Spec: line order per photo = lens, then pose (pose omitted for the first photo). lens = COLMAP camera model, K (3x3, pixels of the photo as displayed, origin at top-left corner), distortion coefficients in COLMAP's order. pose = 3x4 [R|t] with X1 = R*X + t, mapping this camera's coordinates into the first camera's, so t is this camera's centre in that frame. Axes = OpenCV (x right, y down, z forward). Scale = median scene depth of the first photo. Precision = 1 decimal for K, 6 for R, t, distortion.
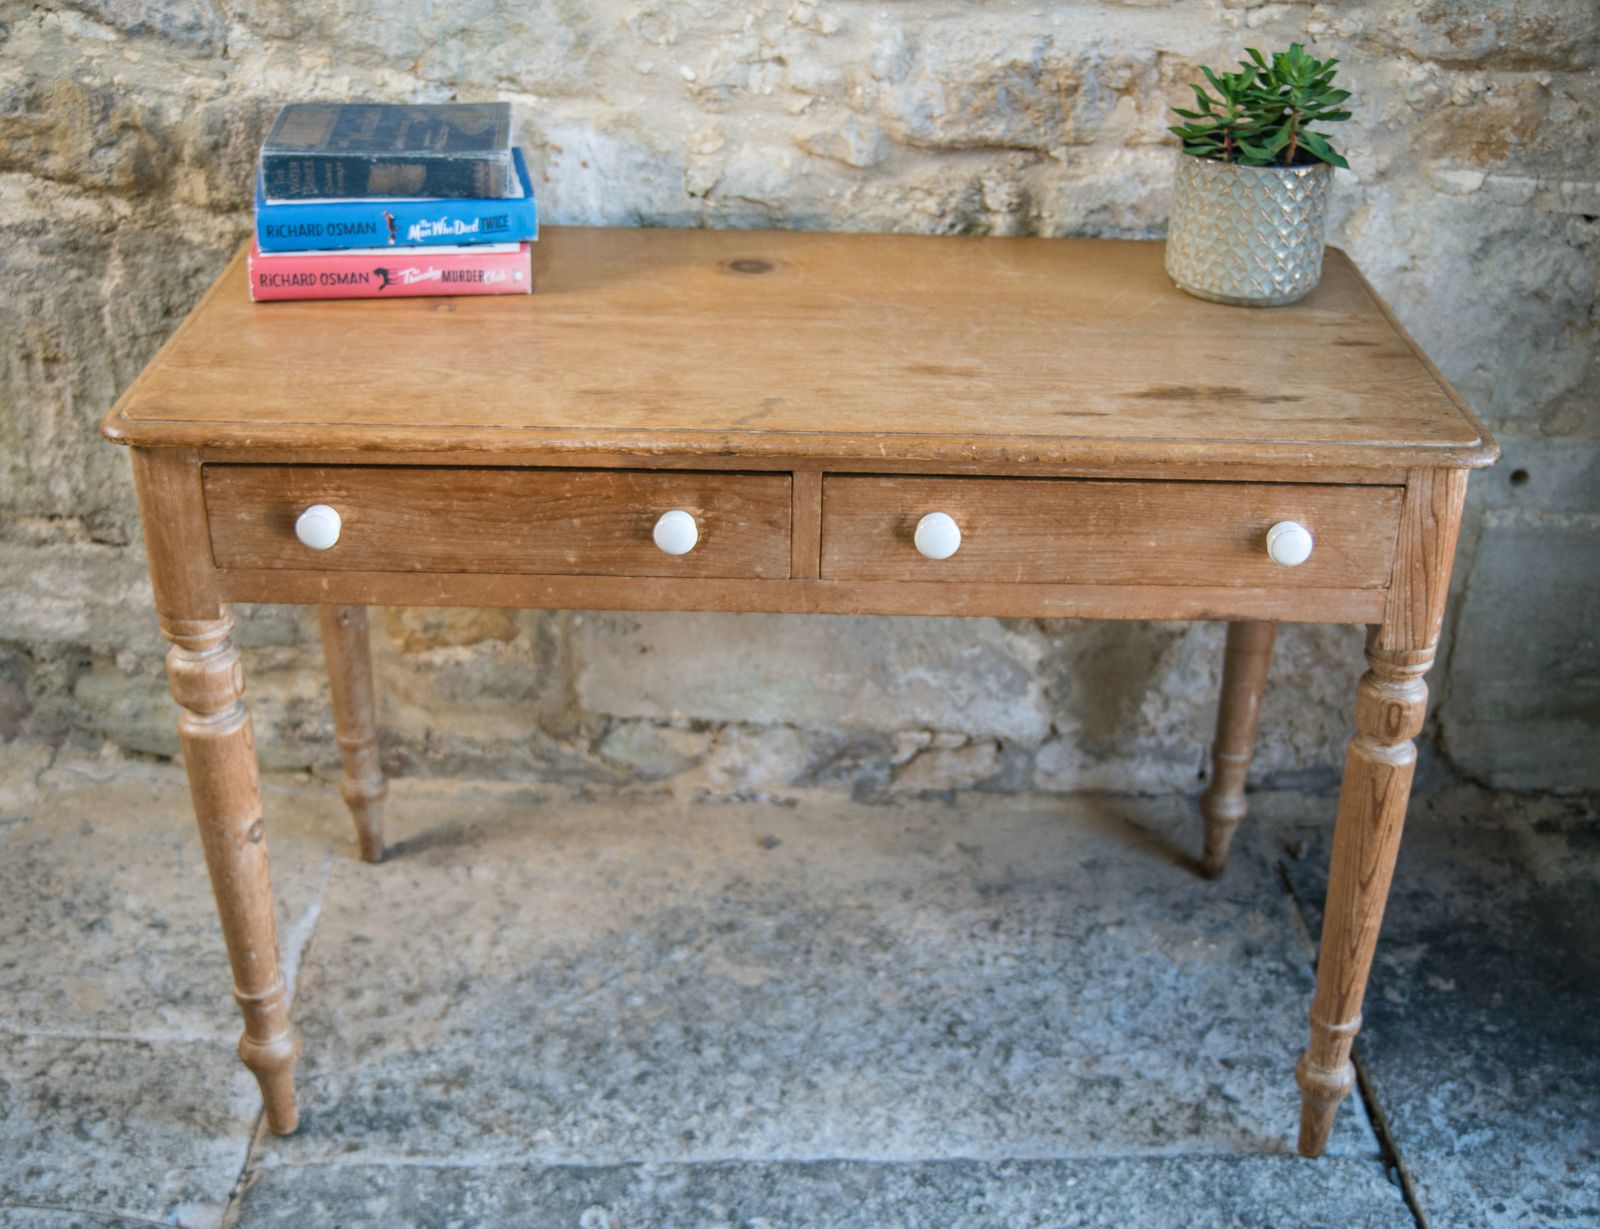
lens RADIAL K [[1970.5, 0, 839.3], [0, 1970.5, 597.0], [0, 0, 1]] dist [-0.071192, 0.081415]
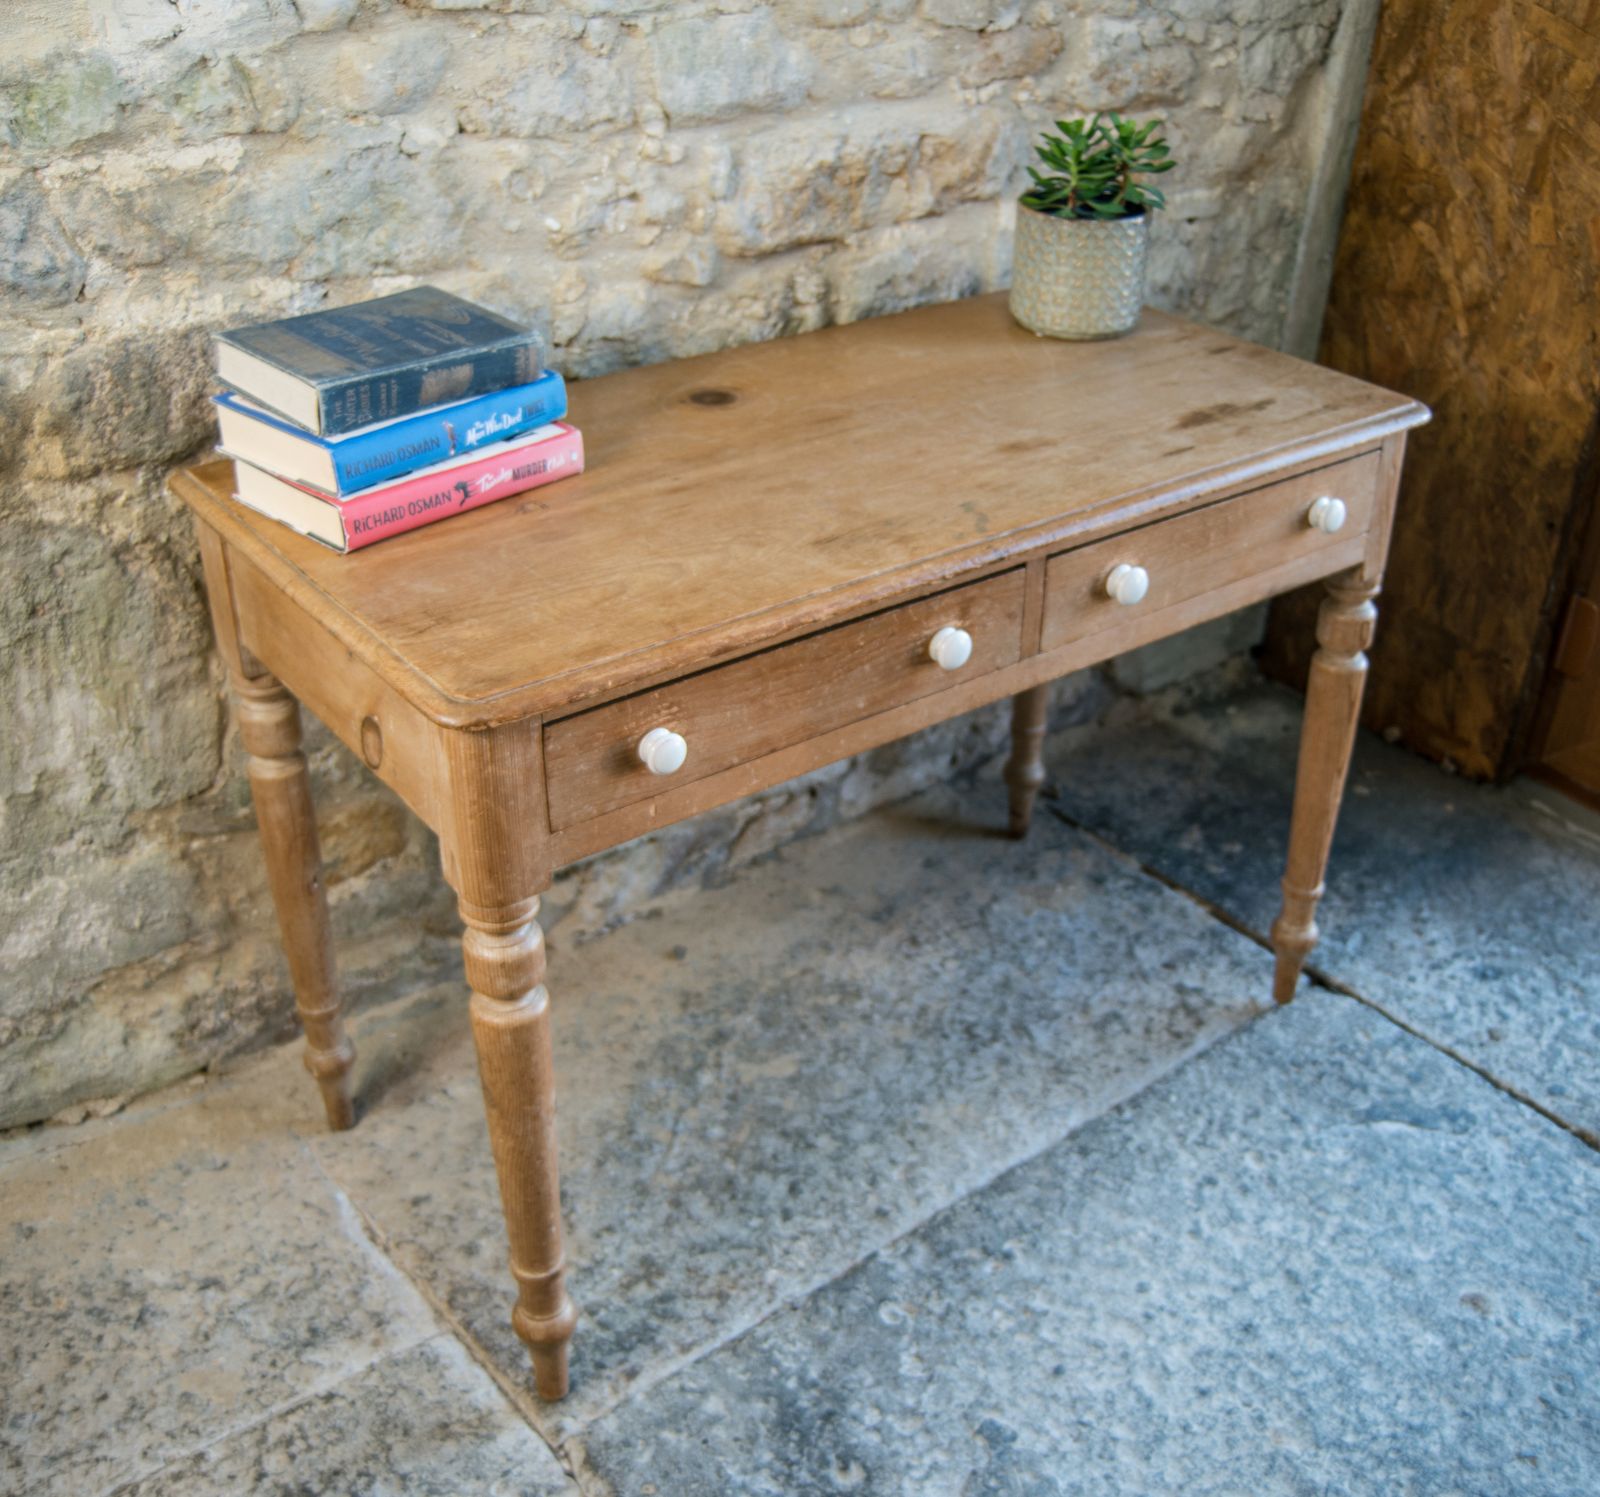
lens RADIAL K [[1849.9, 0, 854.1], [0, 1849.9, 730.2], [0, 0, 1]] dist [-0.146690, 0.090959]
pose [[0.790972, -0.310390, 0.527277, -0.514949], [0.278971, 0.949935, 0.140709, -0.113241], [-0.544553, 0.035798, 0.837962, 0.164744]]
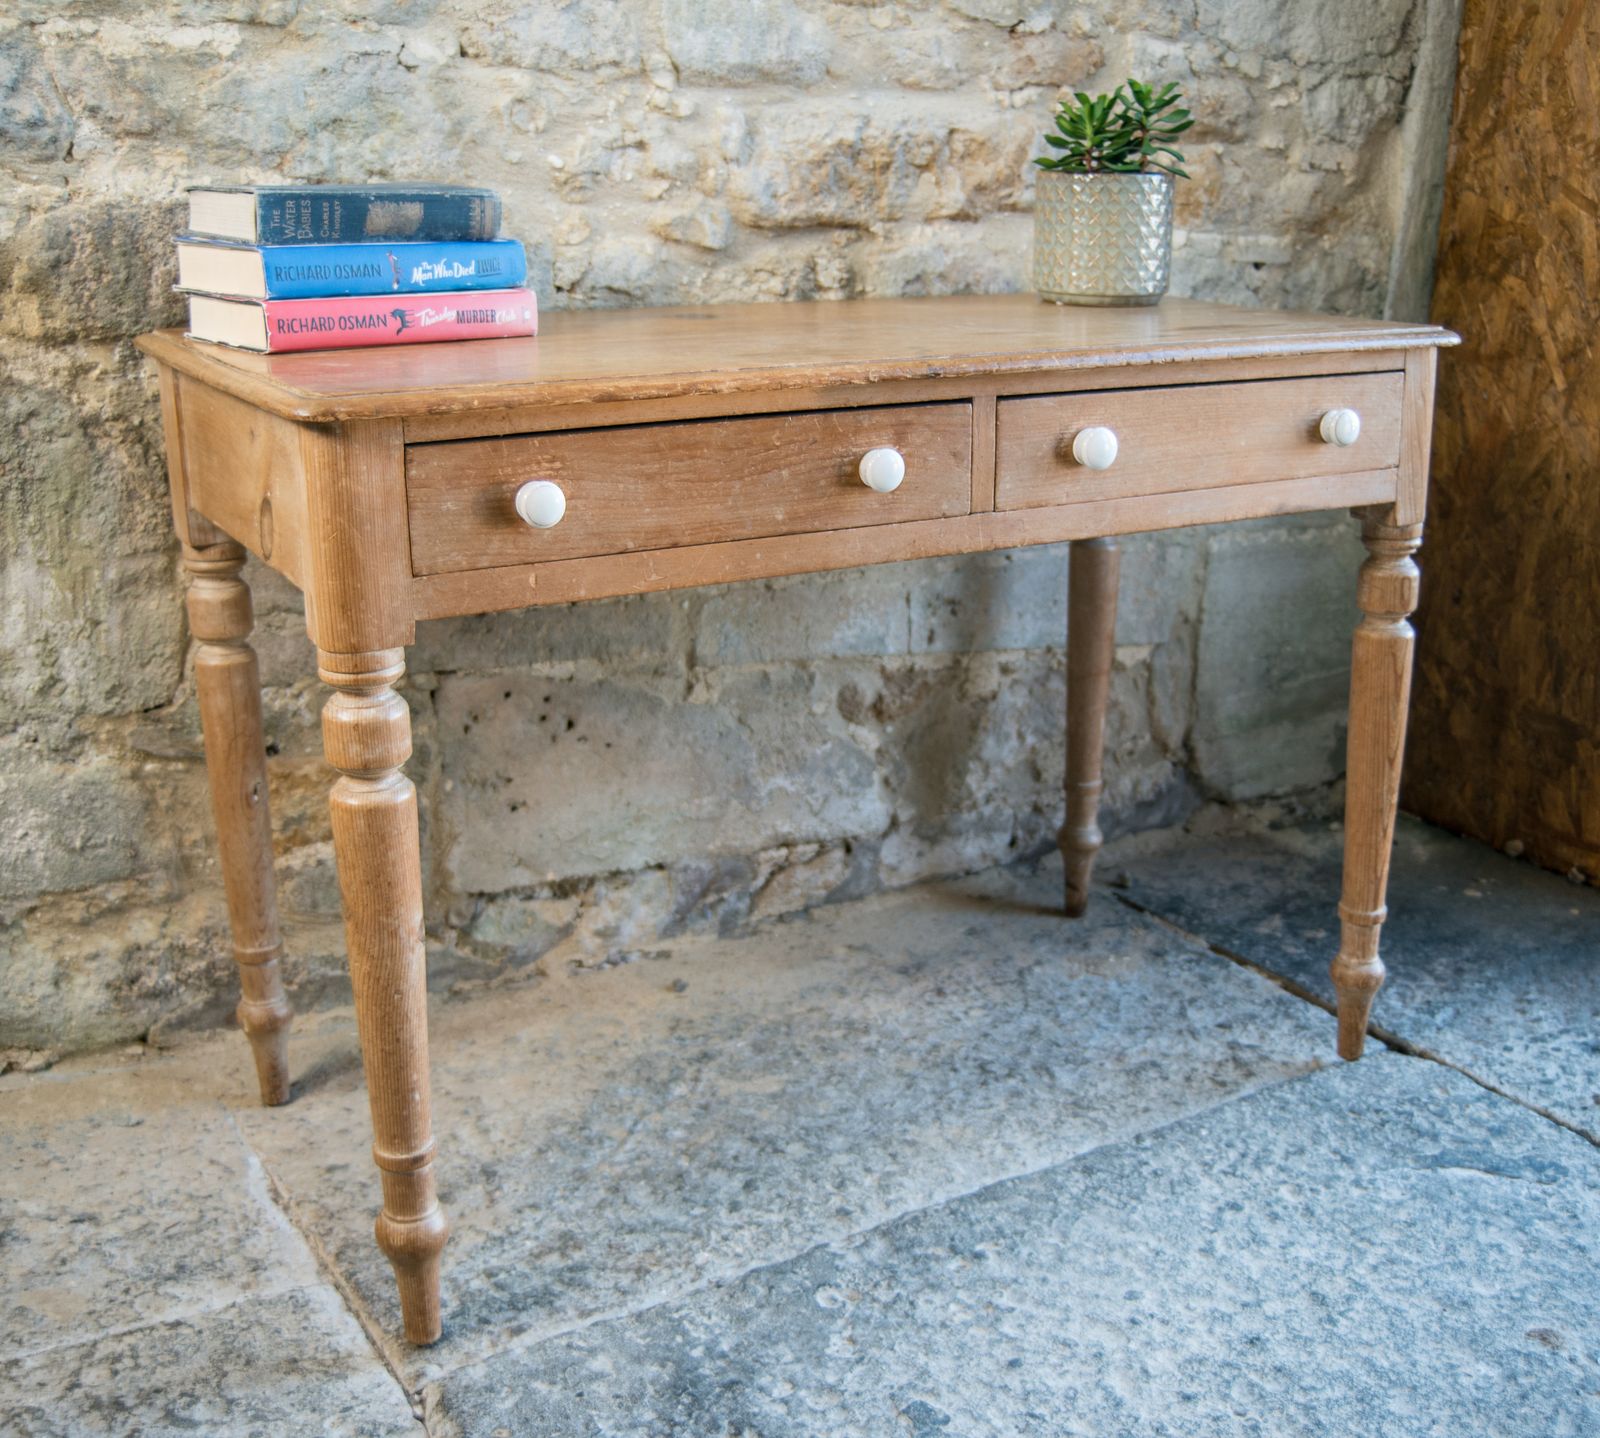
lens RADIAL K [[1910.1, 0, 852.4], [0, 1910.1, 699.9], [0, 0, 1]] dist [-0.116948, 0.086010]
pose [[0.863682, -0.161973, 0.477303, -0.447006], [0.248811, 0.960548, -0.124261, 0.150792], [-0.438346, 0.226080, 0.869909, 0.163428]]
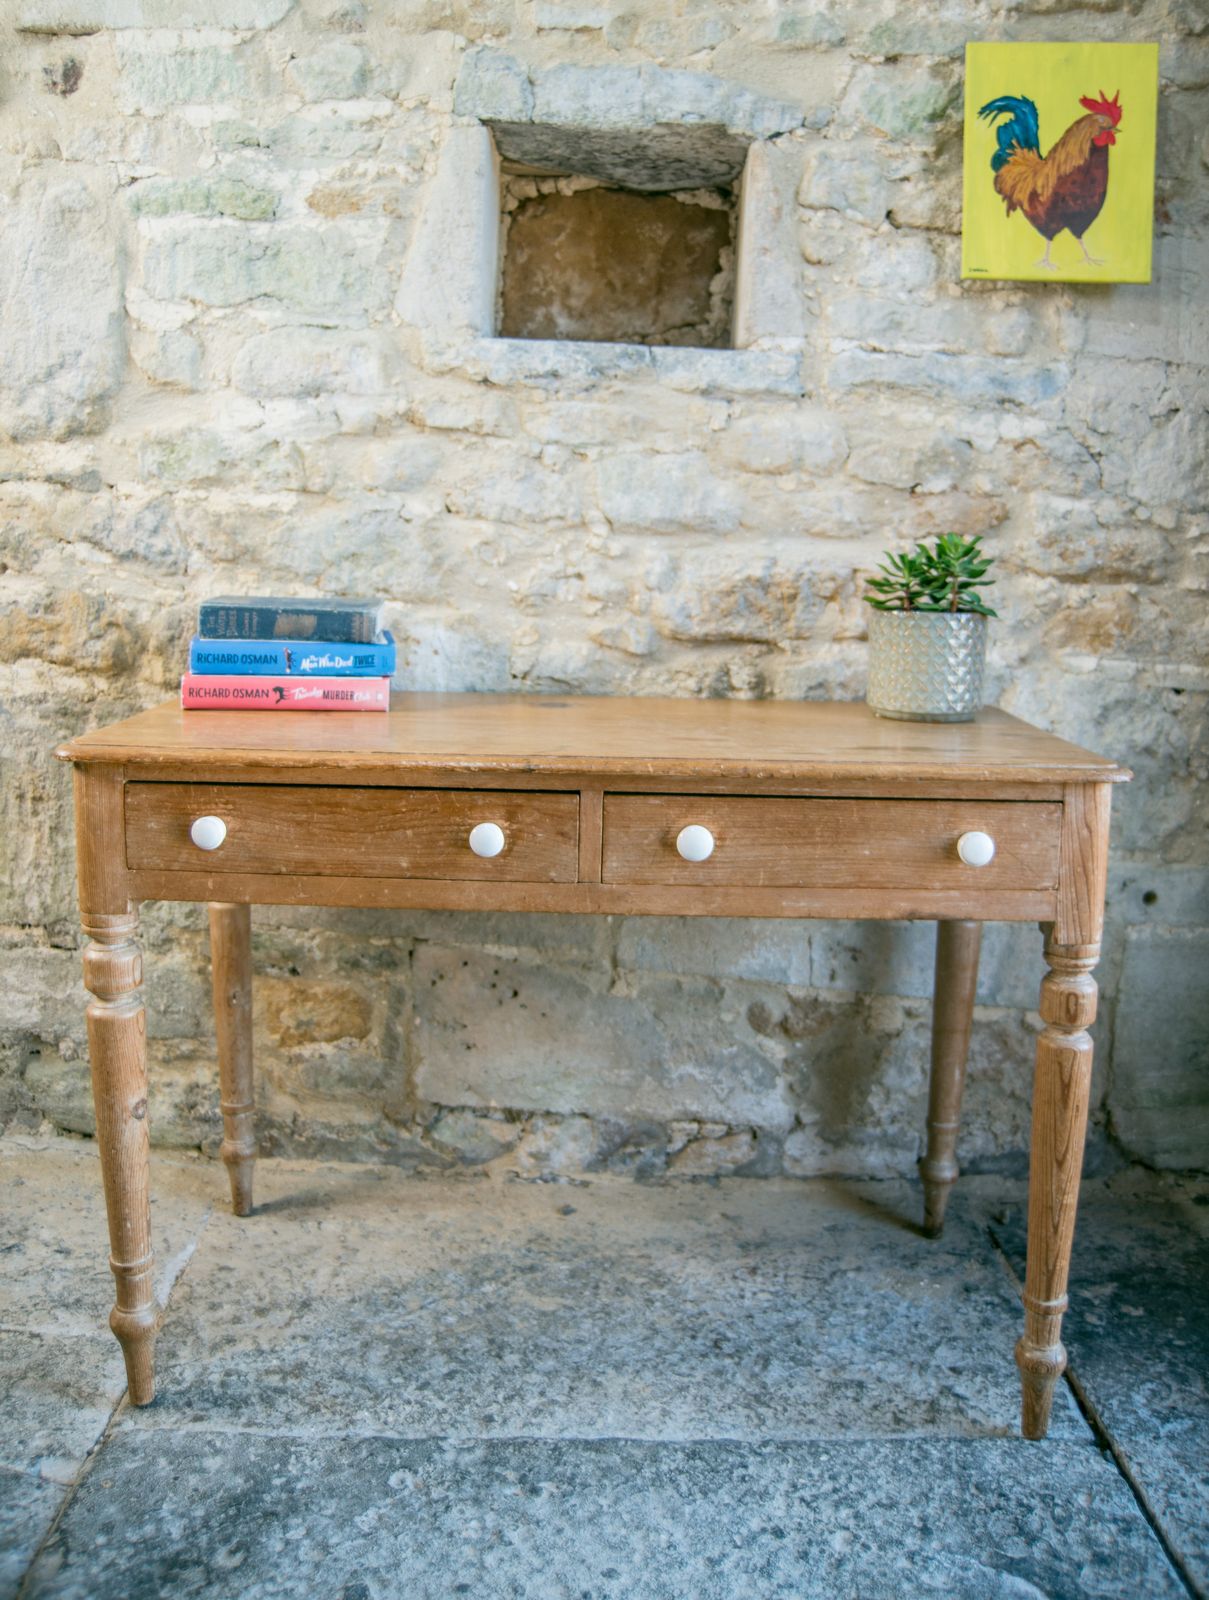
lens RADIAL K [[1424.1, 0, 596.4], [0, 1424.1, 687.4], [0, 0, 1]] dist [-0.155323, 0.107534]
pose [[0.999552, -0.002549, -0.029809, 0.011148], [-0.008468, 0.931507, -0.363626, 0.162859], [0.028694, 0.363716, 0.931068, 0.094713]]
